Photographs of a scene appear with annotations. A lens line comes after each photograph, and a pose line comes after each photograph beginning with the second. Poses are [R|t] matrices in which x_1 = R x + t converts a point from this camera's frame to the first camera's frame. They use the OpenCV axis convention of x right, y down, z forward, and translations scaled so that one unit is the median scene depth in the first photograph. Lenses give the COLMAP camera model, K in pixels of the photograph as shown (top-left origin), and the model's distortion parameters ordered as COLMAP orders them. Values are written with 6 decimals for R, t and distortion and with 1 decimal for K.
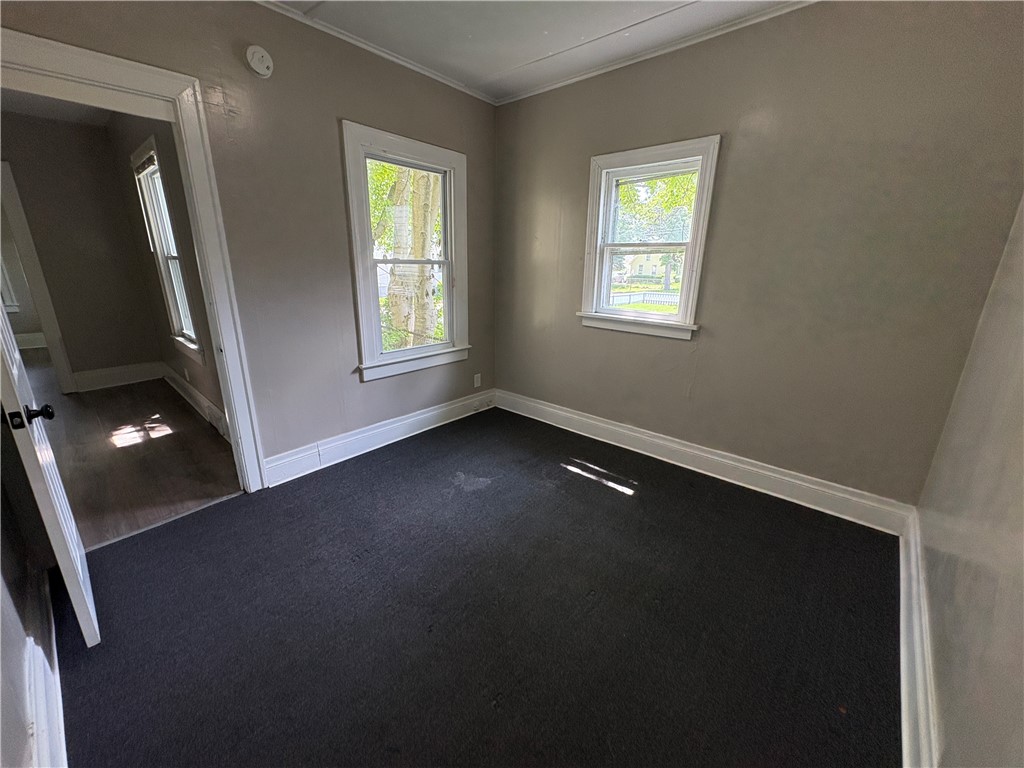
lens RADIAL K [[407.0, 0, 512.0], [0, 407.0, 384.0], [0, 0, 1]] dist [-0.000158, -0.000417]
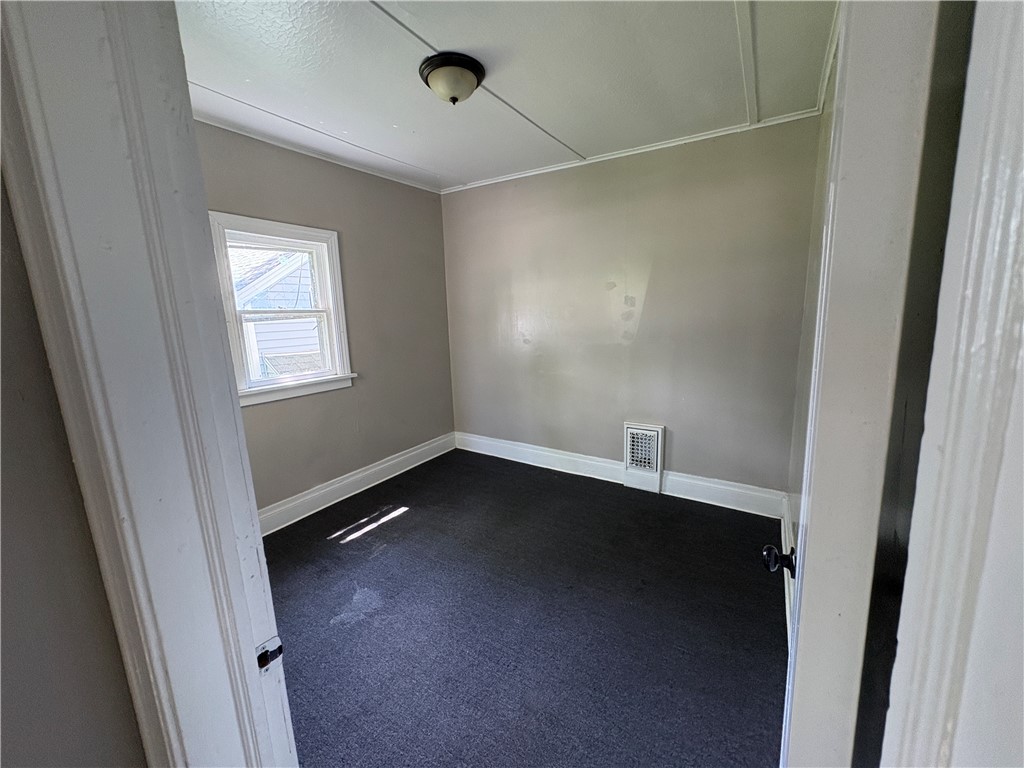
lens RADIAL K [[407.0, 0, 512.0], [0, 407.0, 384.0], [0, 0, 1]] dist [-0.000158, -0.000417]
pose [[-0.159555, -0.177583, 0.971085, -0.849767], [0.314900, 0.923143, 0.220556, -0.237399], [-0.935618, 0.340985, -0.091371, 0.670144]]
